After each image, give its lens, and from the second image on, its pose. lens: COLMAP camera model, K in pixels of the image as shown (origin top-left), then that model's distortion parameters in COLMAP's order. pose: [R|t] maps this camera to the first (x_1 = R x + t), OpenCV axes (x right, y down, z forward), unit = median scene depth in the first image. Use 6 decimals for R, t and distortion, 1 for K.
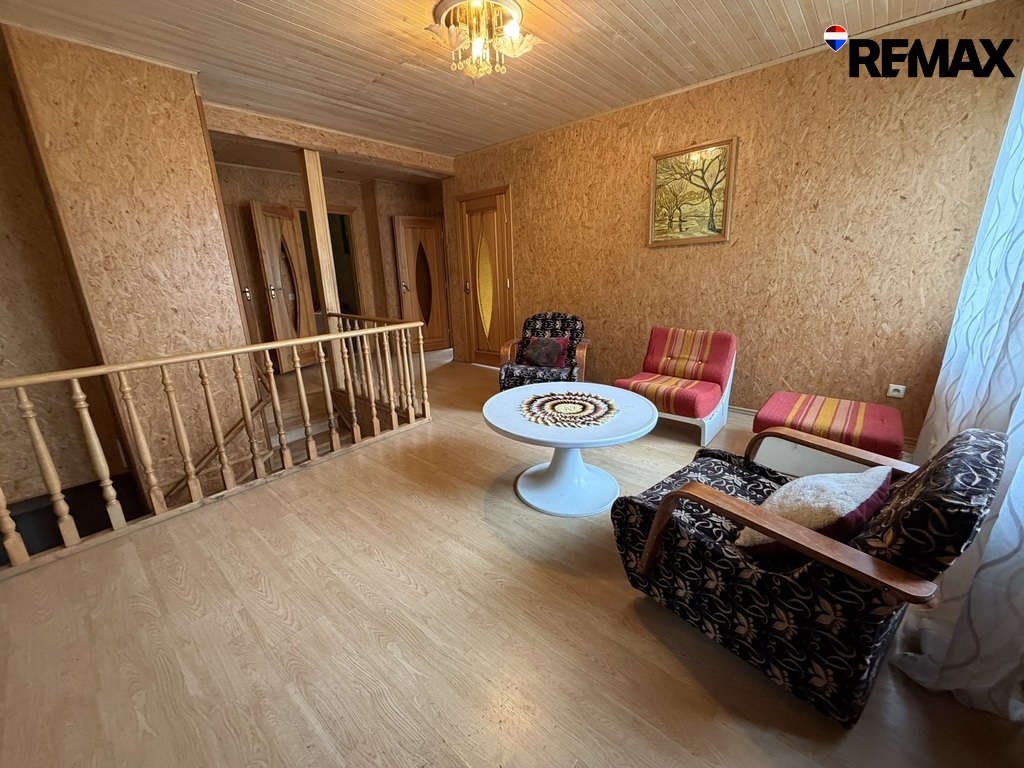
lens RADIAL K [[408.8, 0, 510.7], [0, 408.8, 385.1], [0, 0, 1]] dist [0.002696, -0.000604]
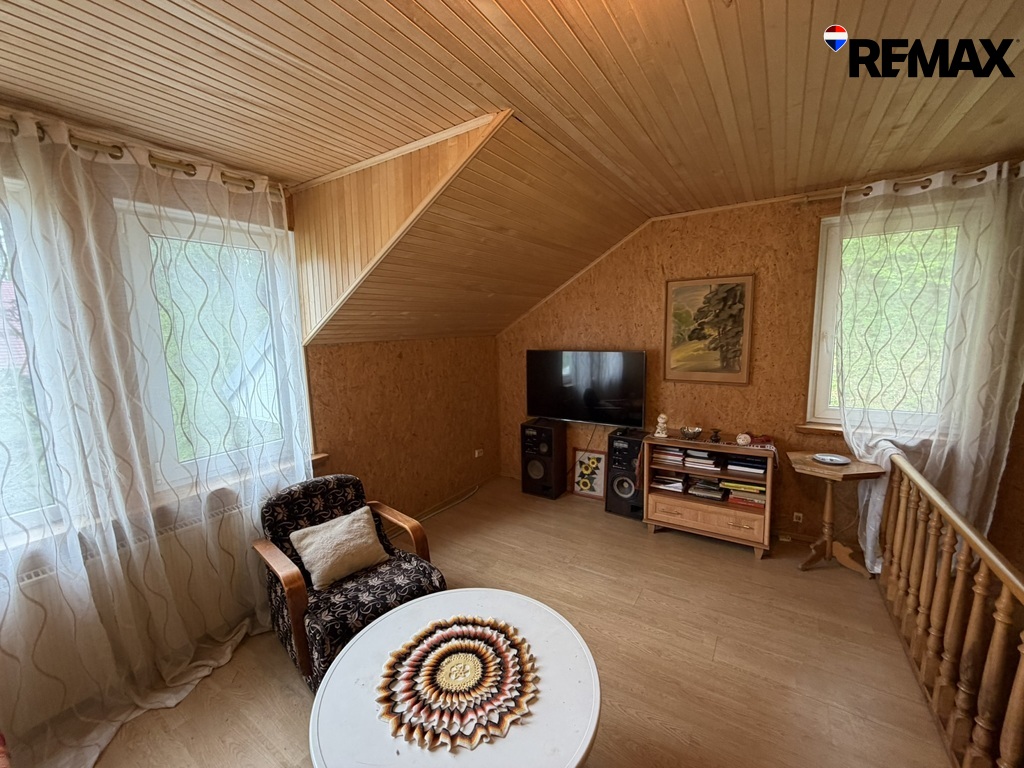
lens RADIAL K [[408.8, 0, 510.6], [0, 408.8, 384.4], [0, 0, 1]] dist [0.002696, -0.000604]
pose [[-0.988850, 0.058448, -0.136963, 0.136288], [-0.003326, 0.910856, 0.412712, -0.646010], [0.148875, 0.408566, -0.900506, 1.507003]]
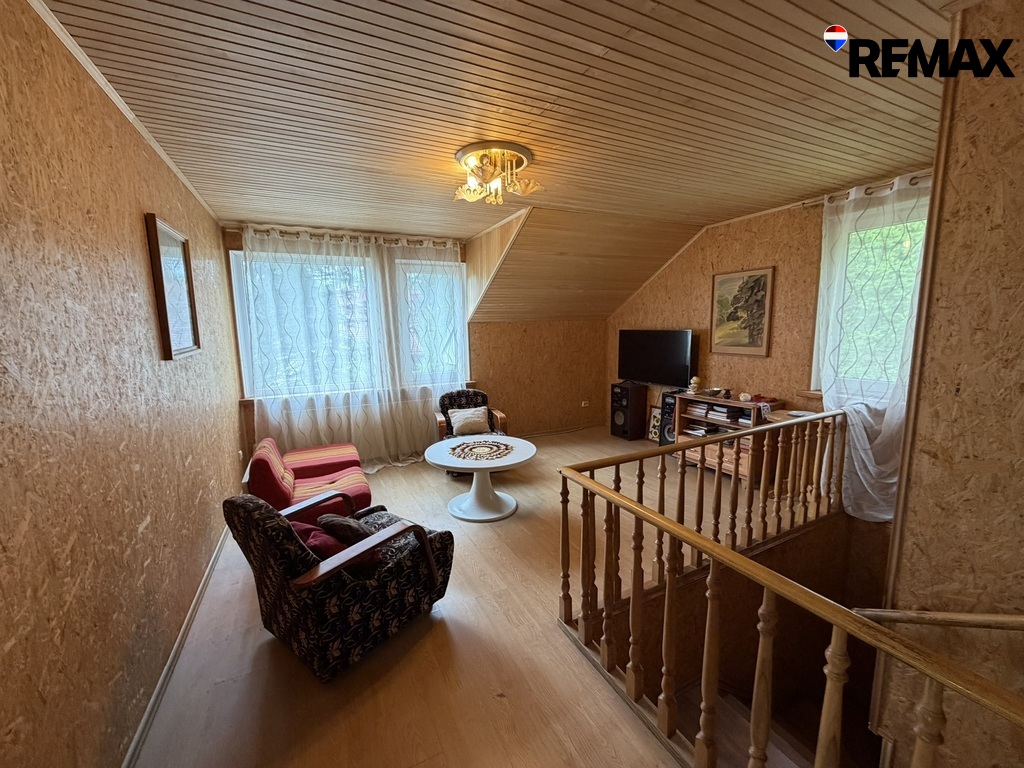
lens RADIAL K [[408.8, 0, 510.5], [0, 408.8, 383.3], [0, 0, 1]] dist [0.002696, -0.000604]
pose [[-0.924658, -0.018836, 0.380332, -0.575542], [0.141966, 0.909720, 0.390199, -0.808964], [-0.353345, 0.414795, -0.838506, 2.310269]]
